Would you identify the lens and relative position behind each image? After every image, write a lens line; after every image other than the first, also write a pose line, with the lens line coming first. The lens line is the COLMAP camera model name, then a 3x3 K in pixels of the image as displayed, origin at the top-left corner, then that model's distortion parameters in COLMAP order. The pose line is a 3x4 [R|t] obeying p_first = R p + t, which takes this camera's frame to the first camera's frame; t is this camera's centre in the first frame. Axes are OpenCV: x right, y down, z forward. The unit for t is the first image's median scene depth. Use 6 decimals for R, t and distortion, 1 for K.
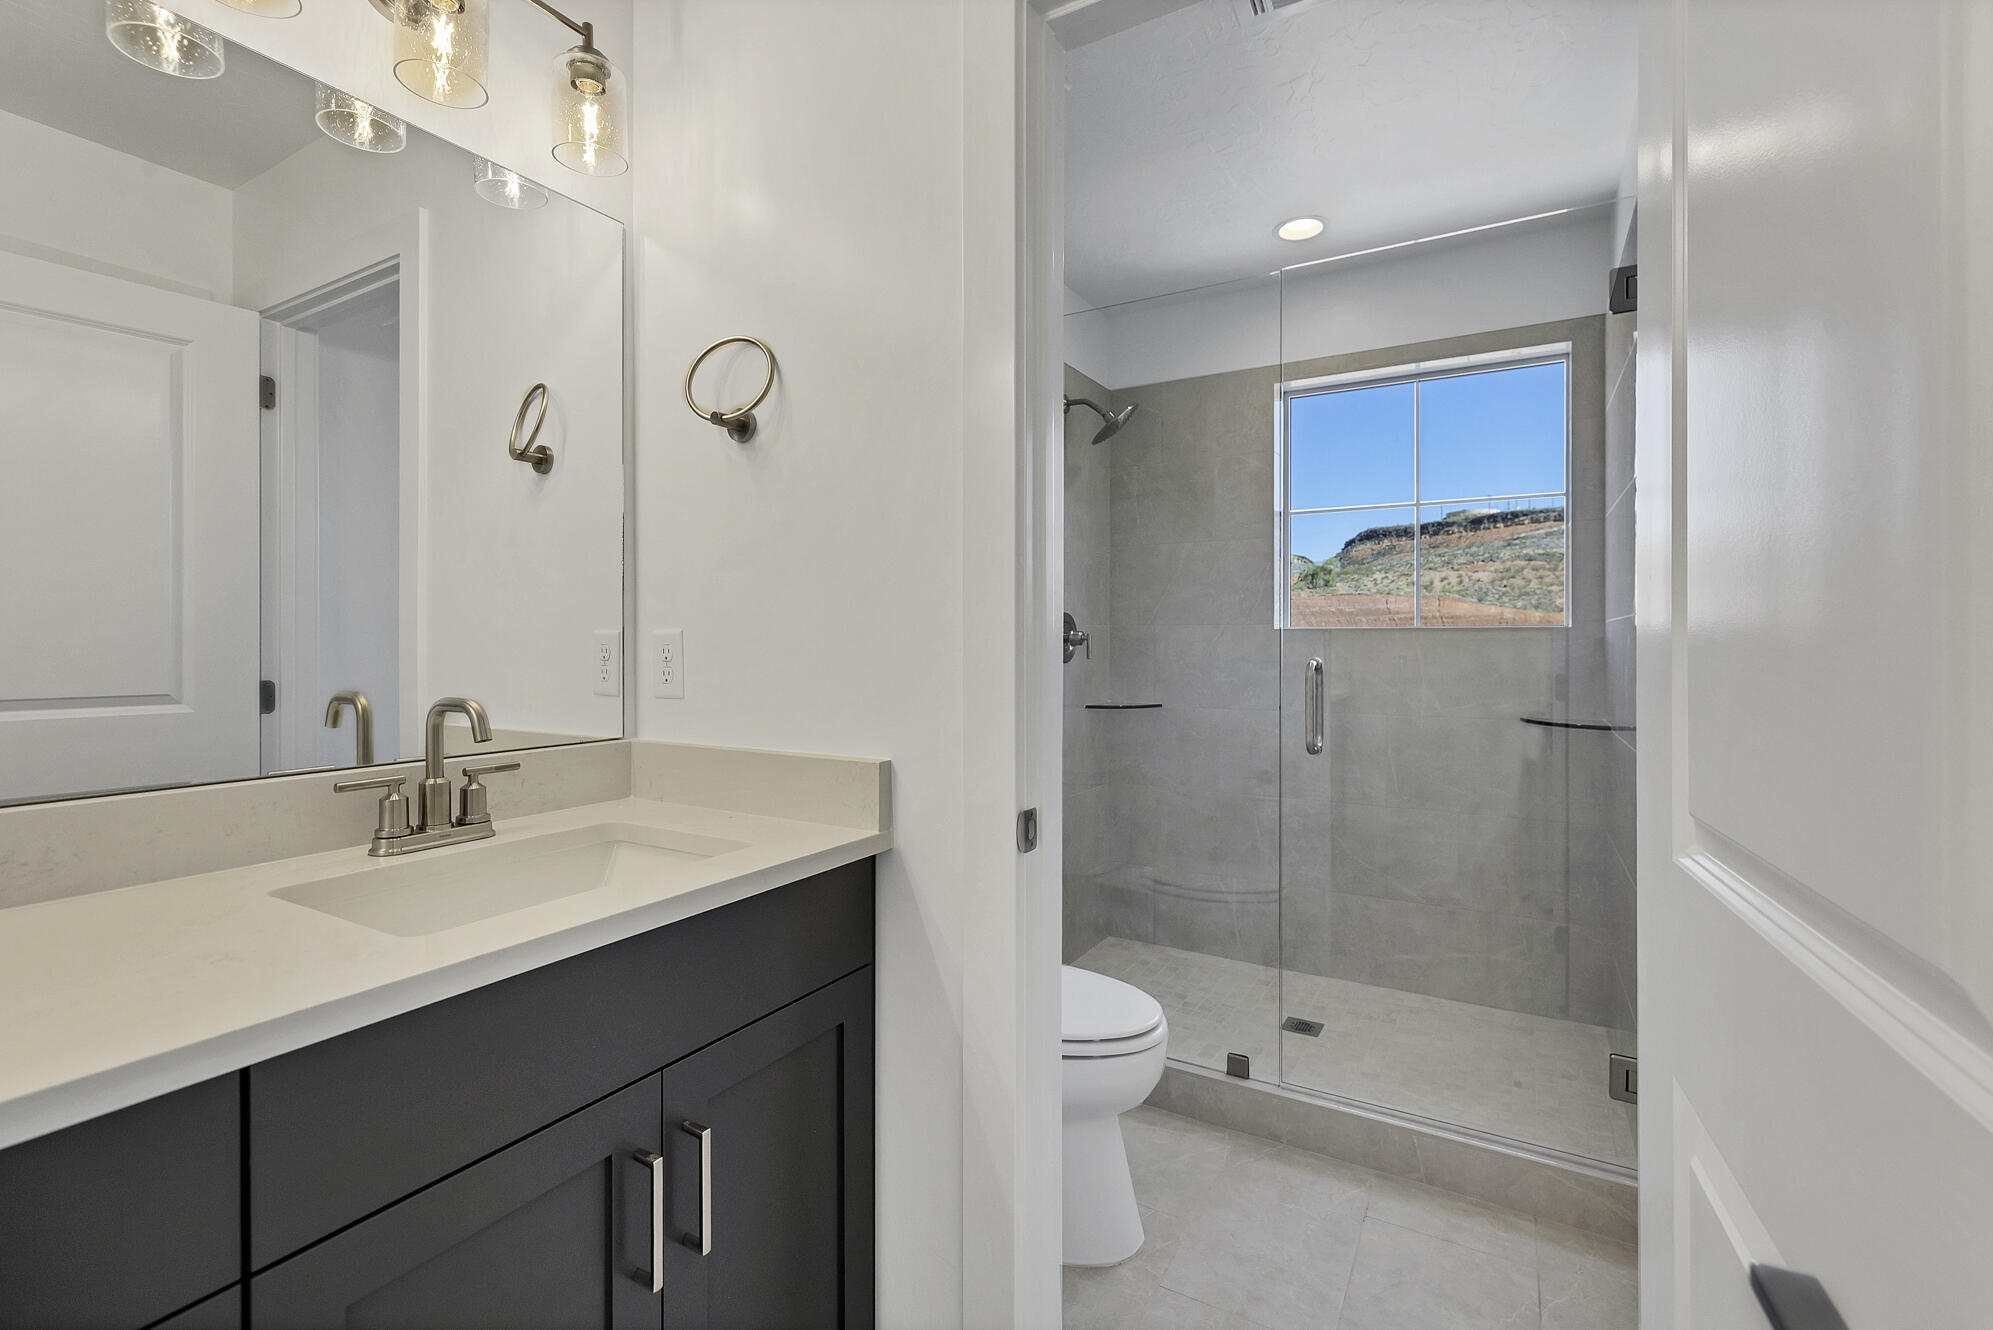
lens RADIAL K [[872.2, 0, 1011.5], [0, 872.2, 645.5], [0, 0, 1]] dist [-0.001530, 0.001982]
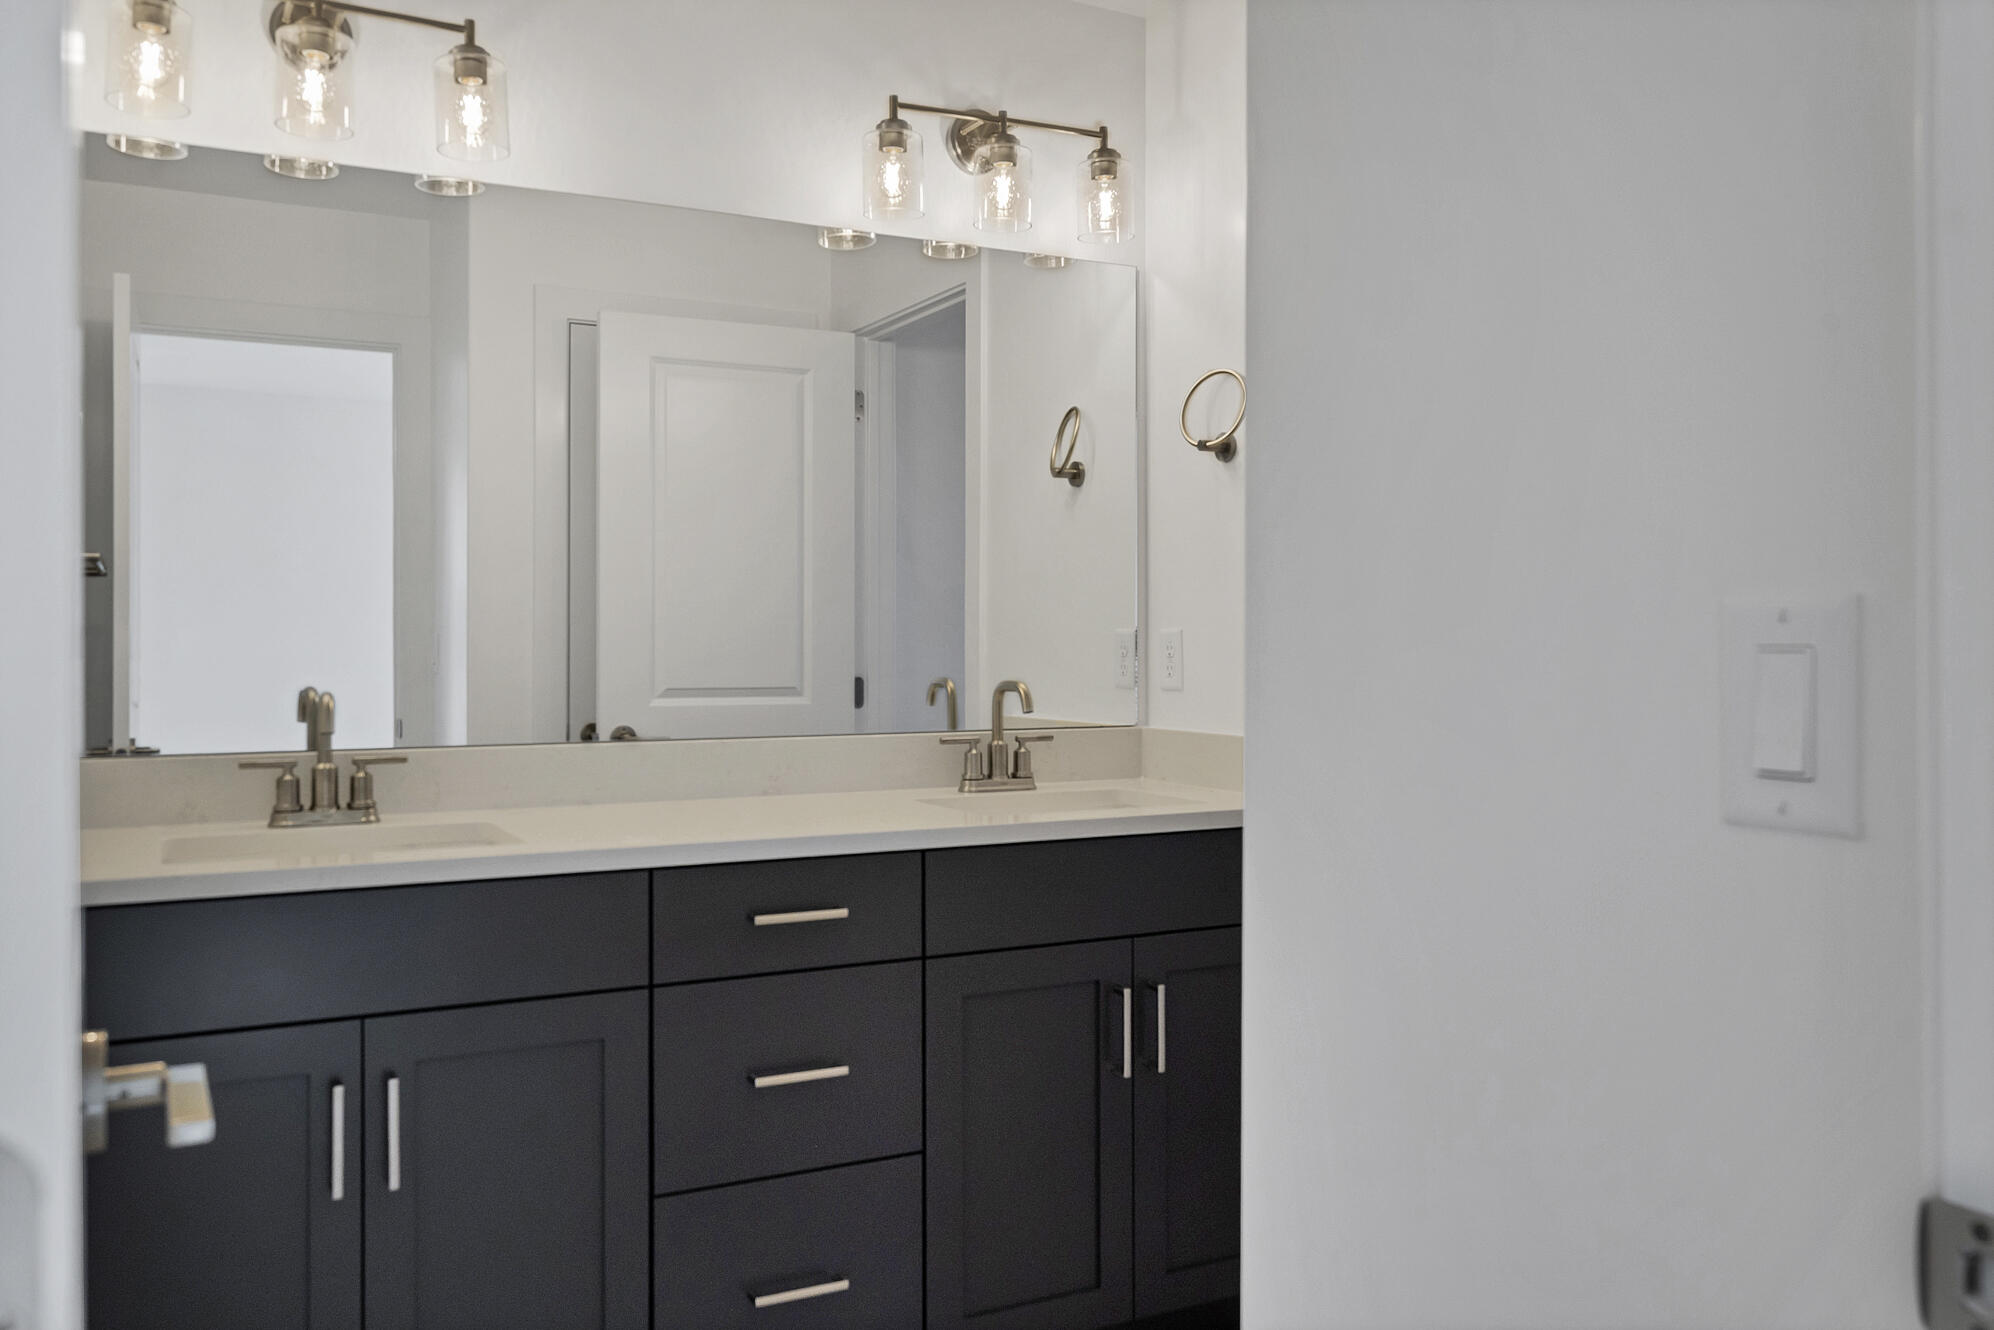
lens RADIAL K [[1563.8, 0, 1004.3], [0, 1563.8, 671.6], [0, 0, 1]] dist [0.038488, 0.010030]
pose [[0.843218, 0.009798, -0.537482, 0.553264], [-0.001154, 0.999865, 0.016417, 0.004435], [0.537571, -0.013223, 0.843115, -0.883876]]
